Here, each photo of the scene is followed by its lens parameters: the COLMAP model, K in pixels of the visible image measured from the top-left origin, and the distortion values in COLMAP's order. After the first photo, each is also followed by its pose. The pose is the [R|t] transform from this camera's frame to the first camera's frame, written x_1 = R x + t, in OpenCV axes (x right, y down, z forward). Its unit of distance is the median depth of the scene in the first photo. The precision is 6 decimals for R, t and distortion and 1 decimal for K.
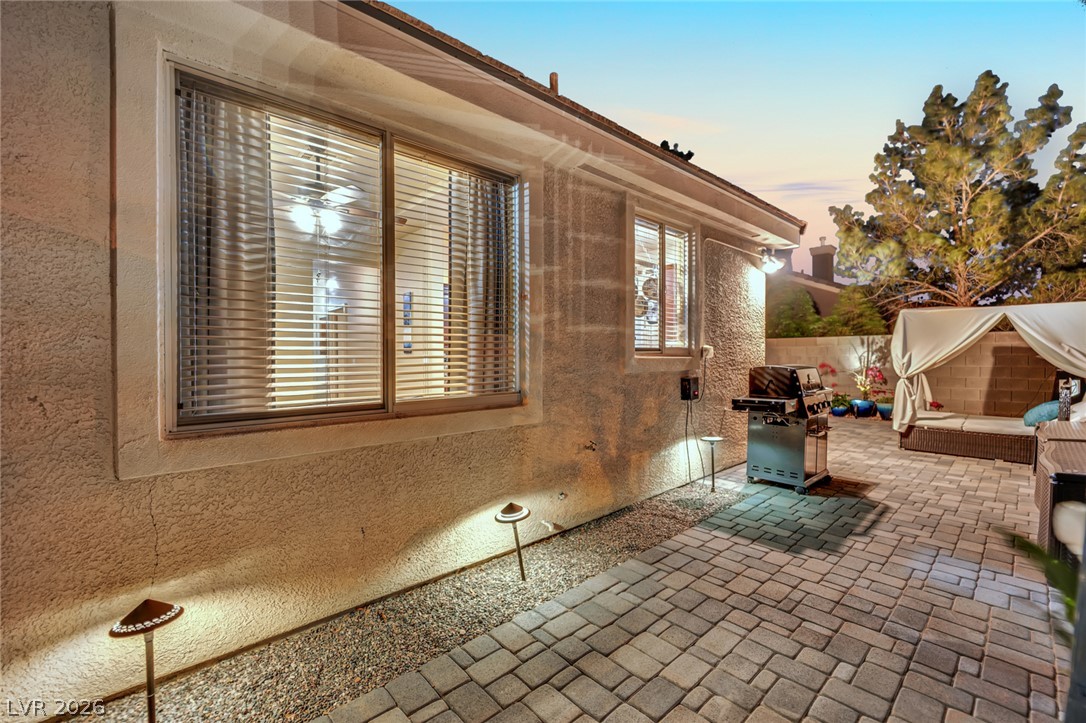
lens RADIAL K [[450.9, 0, 542.3], [0, 450.9, 362.6], [0, 0, 1]] dist [-0.021506, 0.000459]
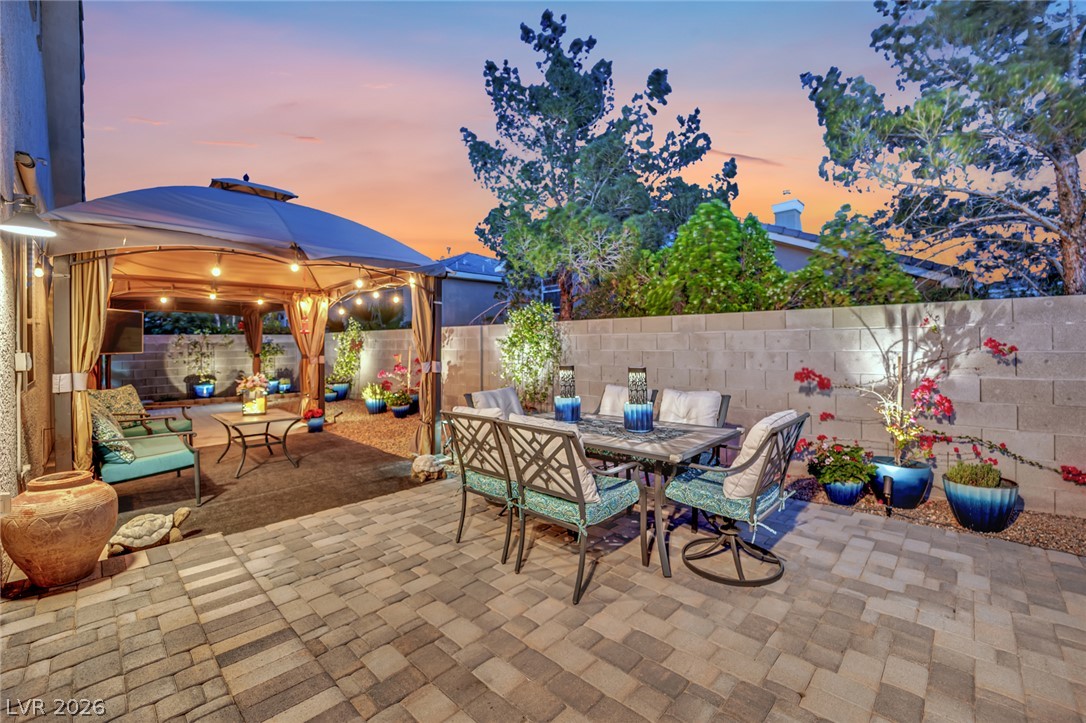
lens RADIAL K [[450.9, 0, 547.8], [0, 450.9, 341.4], [0, 0, 1]] dist [-0.021506, 0.000459]
pose [[0.997163, -0.009494, 0.074675, 0.366265], [0.010946, 0.999758, -0.019067, -0.020282], [-0.074475, 0.019831, 0.997026, 0.610948]]
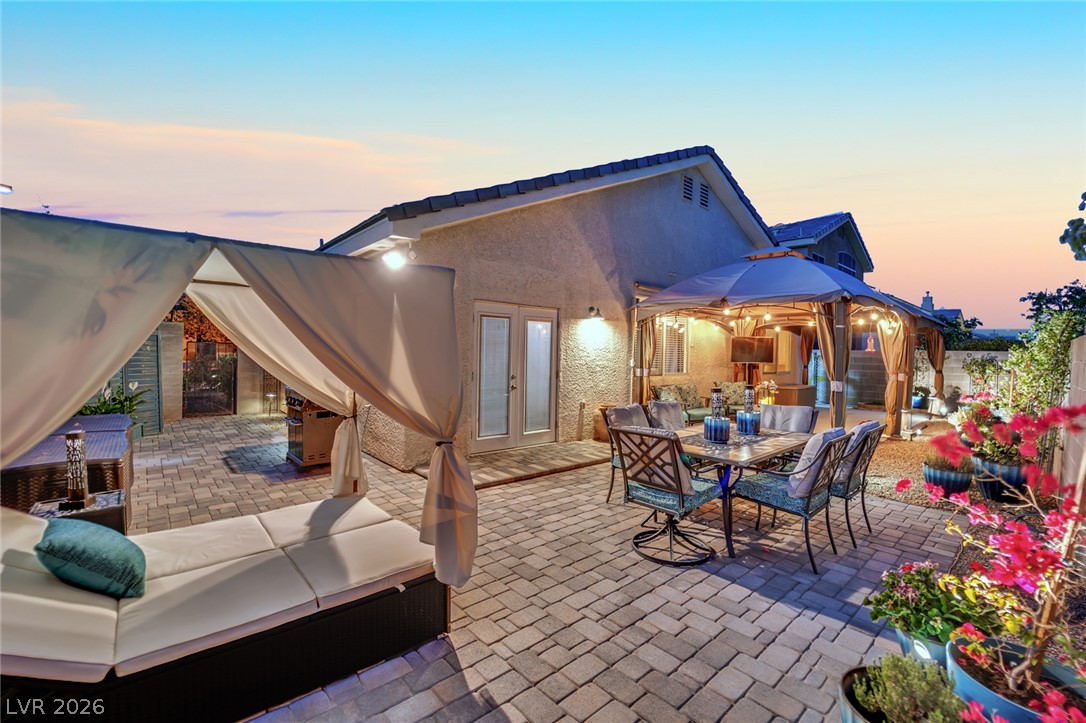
lens RADIAL K [[450.9, 0, 546.5], [0, 450.9, 362.2], [0, 0, 1]] dist [-0.021506, 0.000459]
pose [[-0.015180, 0.027098, -0.999518, 0.867361], [-0.035374, 0.998992, 0.027621, -0.034306], [0.999259, 0.035776, -0.014206, 0.804312]]
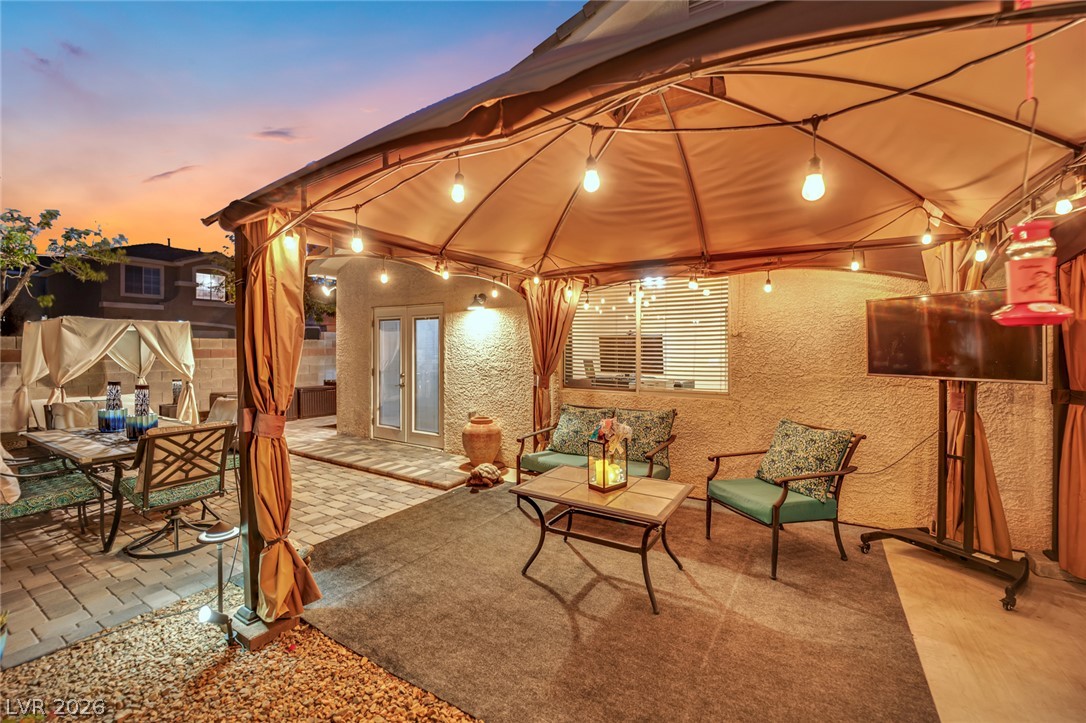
lens RADIAL K [[450.9, 0, 538.7], [0, 450.9, 345.8], [0, 0, 1]] dist [-0.021506, 0.000459]
pose [[-0.961537, -0.000301, -0.274674, 0.178015], [-0.004140, 0.999902, 0.013396, -0.047718], [0.274643, 0.014018, -0.961444, 1.486482]]
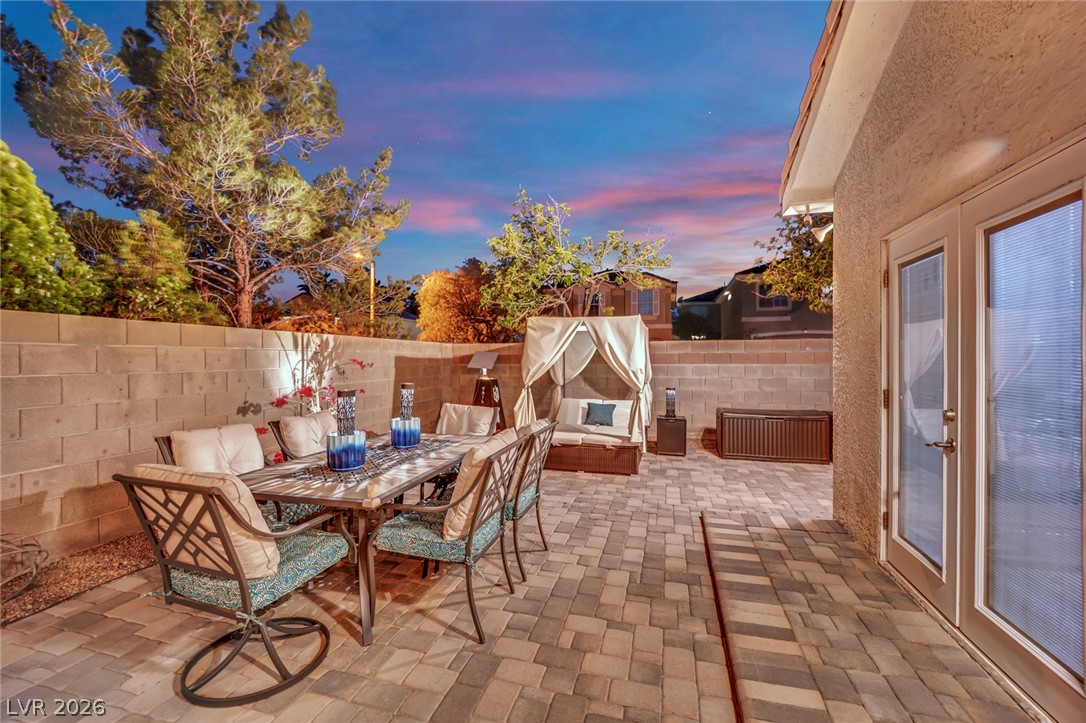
lens RADIAL K [[450.9, 0, 543.4], [0, 450.9, 362.9], [0, 0, 1]] dist [-0.021506, 0.000459]
pose [[-0.532420, -0.003143, 0.846475, 0.108042], [0.016559, 0.999763, 0.014128, -0.025193], [-0.846319, 0.021539, -0.532241, 1.049148]]
